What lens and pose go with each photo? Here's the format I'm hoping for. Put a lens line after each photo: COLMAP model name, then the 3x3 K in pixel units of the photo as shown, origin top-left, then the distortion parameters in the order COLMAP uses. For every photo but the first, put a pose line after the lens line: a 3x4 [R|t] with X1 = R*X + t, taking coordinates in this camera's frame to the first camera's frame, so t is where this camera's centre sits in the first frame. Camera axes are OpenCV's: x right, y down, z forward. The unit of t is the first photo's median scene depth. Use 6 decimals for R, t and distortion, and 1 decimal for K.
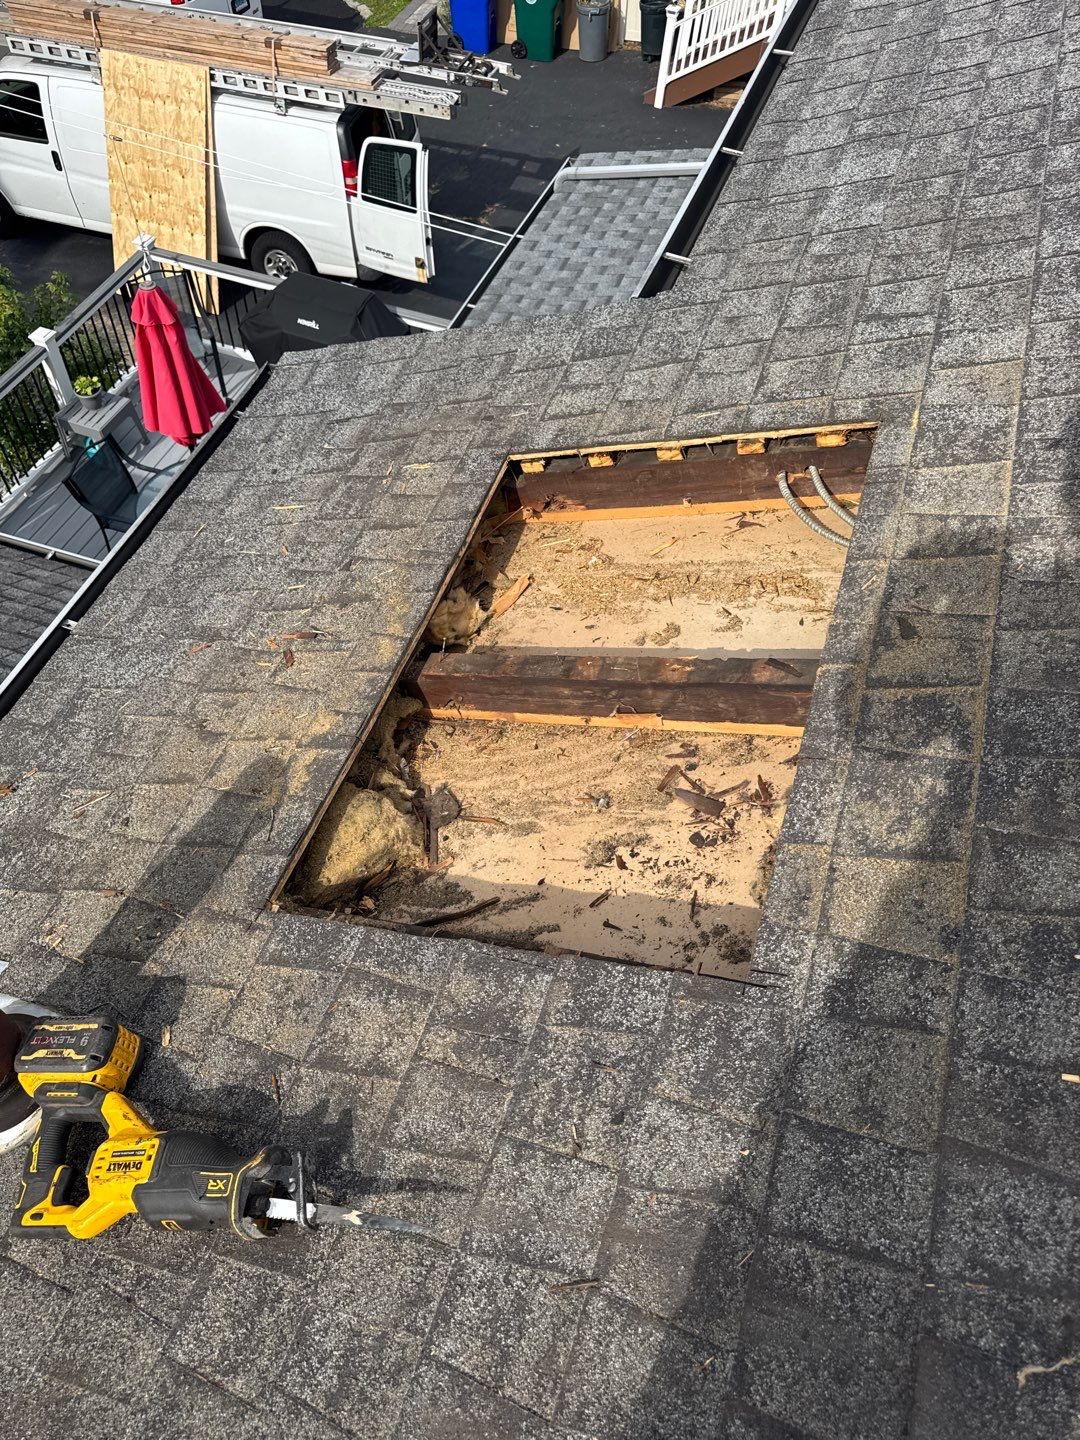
lens RADIAL K [[1033.3, 0, 540.0], [0, 1033.3, 720.0], [0, 0, 1]] dist [0.004453, -0.000466]
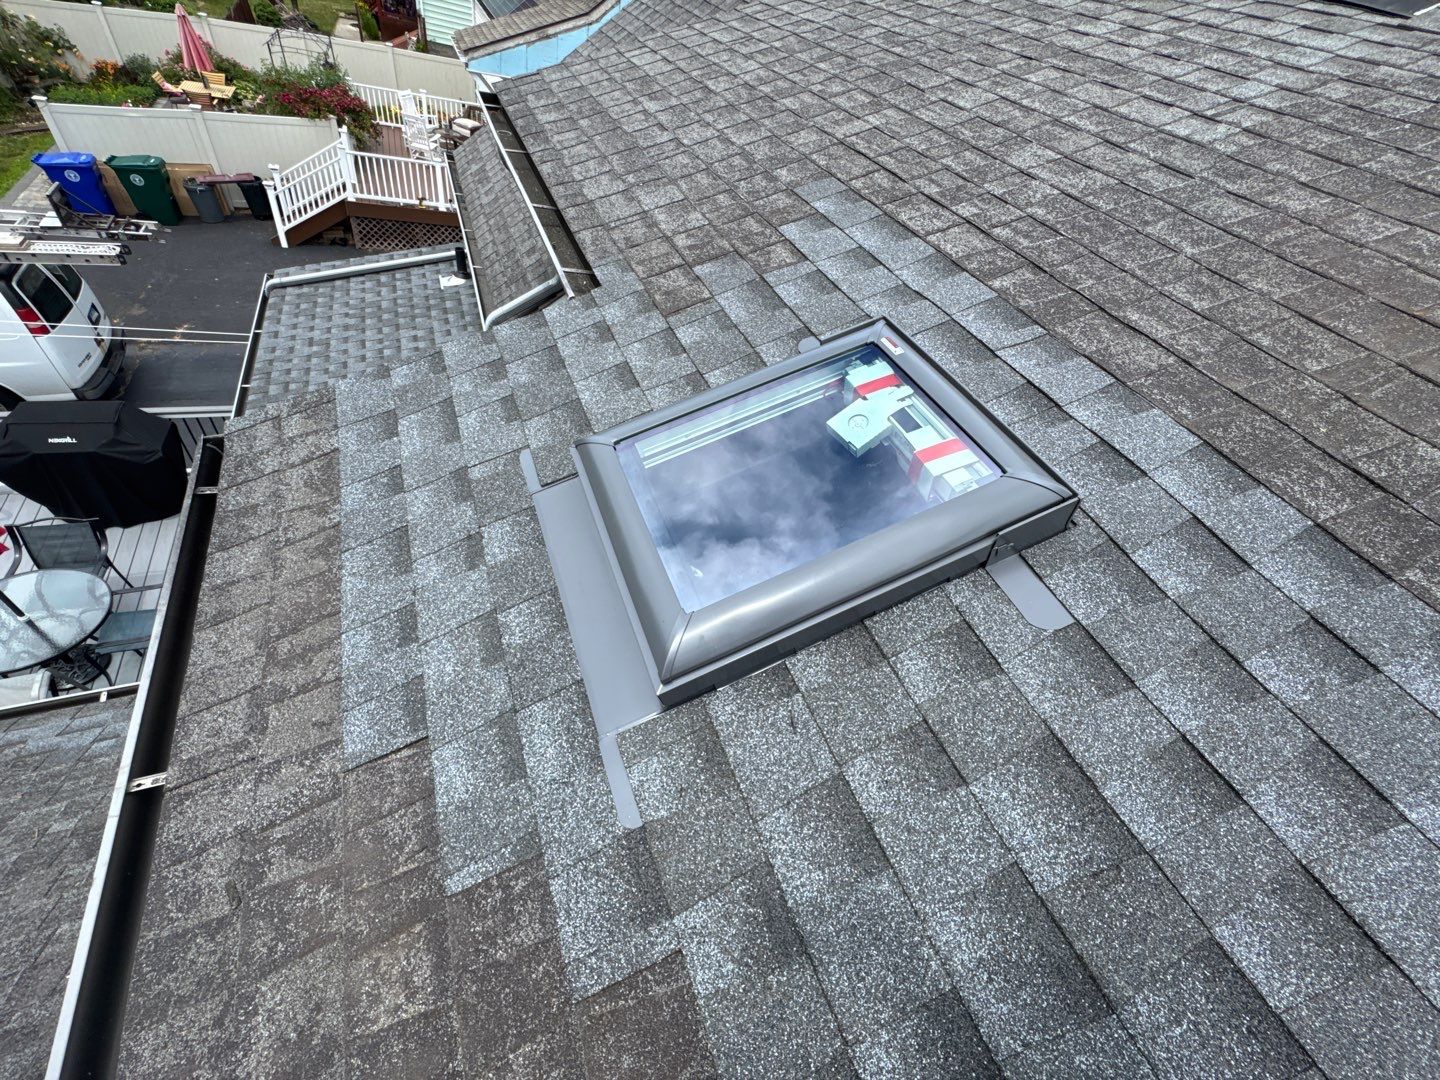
lens RADIAL K [[568.9, 0, 727.1], [0, 568.9, 535.9], [0, 0, 1]] dist [-0.004529, 0.000295]
pose [[0.730591, -0.388451, 0.561553, -0.086543], [0.416249, 0.905298, 0.084687, -0.033589], [-0.541270, 0.171874, 0.823096, 0.104091]]
